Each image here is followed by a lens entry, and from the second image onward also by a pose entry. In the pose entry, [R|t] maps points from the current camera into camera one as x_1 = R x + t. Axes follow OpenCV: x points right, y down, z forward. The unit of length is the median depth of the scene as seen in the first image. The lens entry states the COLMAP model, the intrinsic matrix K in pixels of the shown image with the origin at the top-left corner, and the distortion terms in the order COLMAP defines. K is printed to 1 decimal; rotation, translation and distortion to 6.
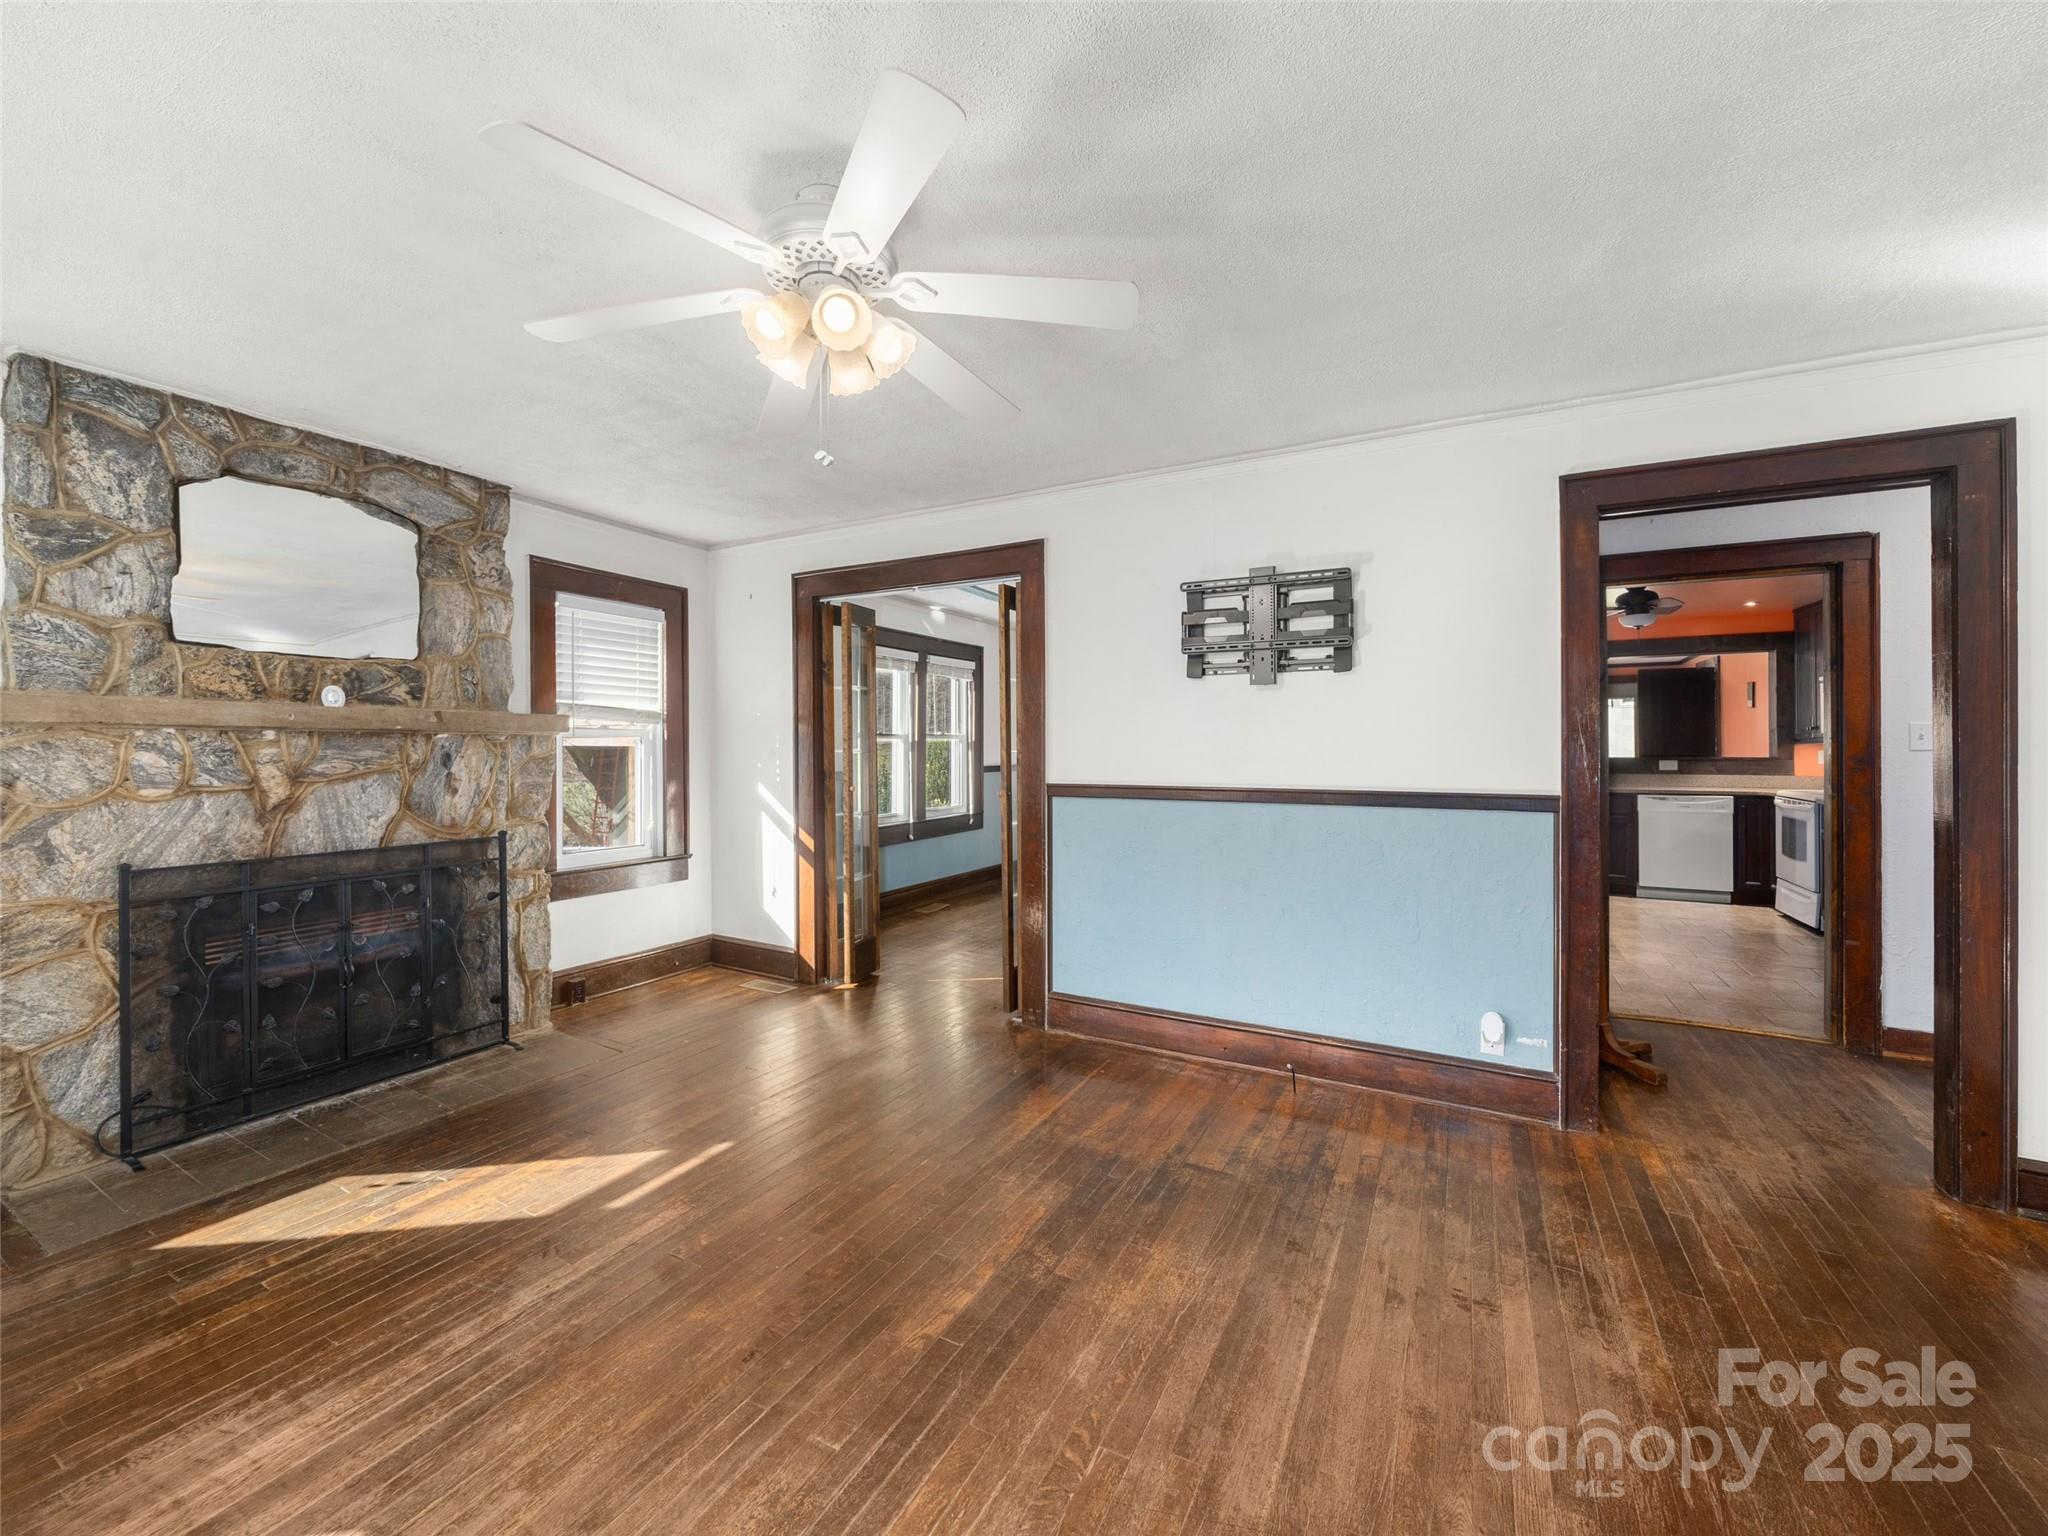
lens RADIAL K [[806.3, 0, 1009.2], [0, 806.3, 736.8], [0, 0, 1]] dist [-0.008834, 0.000113]
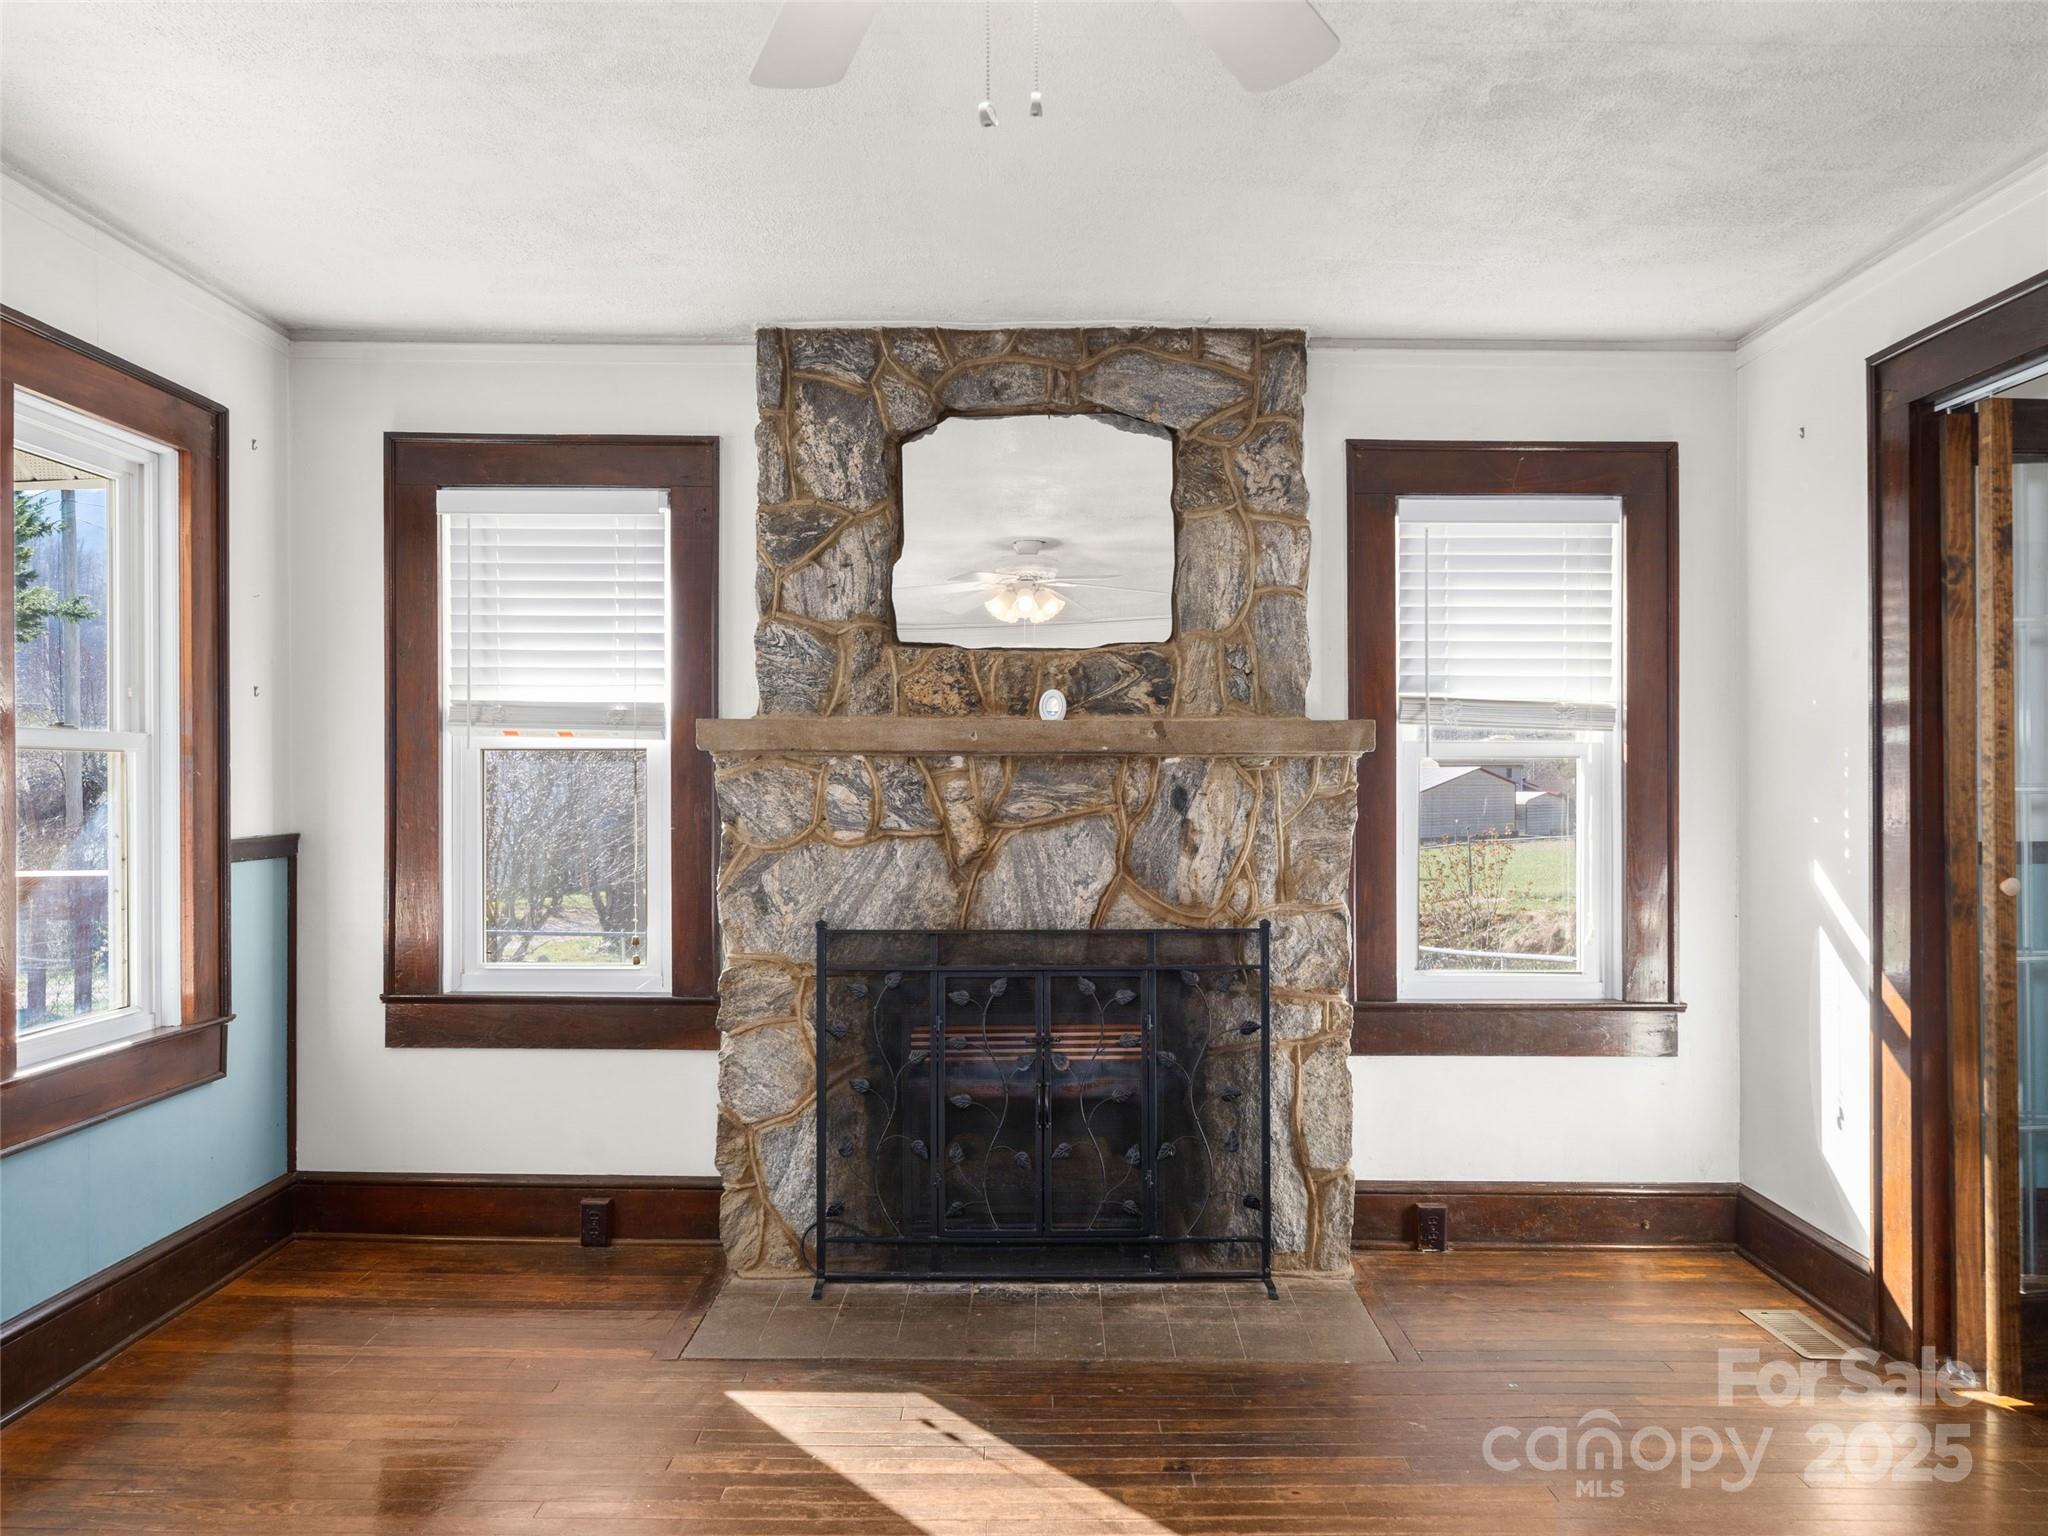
lens RADIAL K [[1498.0, 0, 1016.1], [0, 1498.0, 785.4], [0, 0, 1]] dist [0.003261, 0.005535]
pose [[0.489494, 0.004844, -0.871993, 0.273422], [0.012200, 0.999849, 0.012403, 0.002435], [0.871921, -0.016710, 0.489361, 0.346972]]
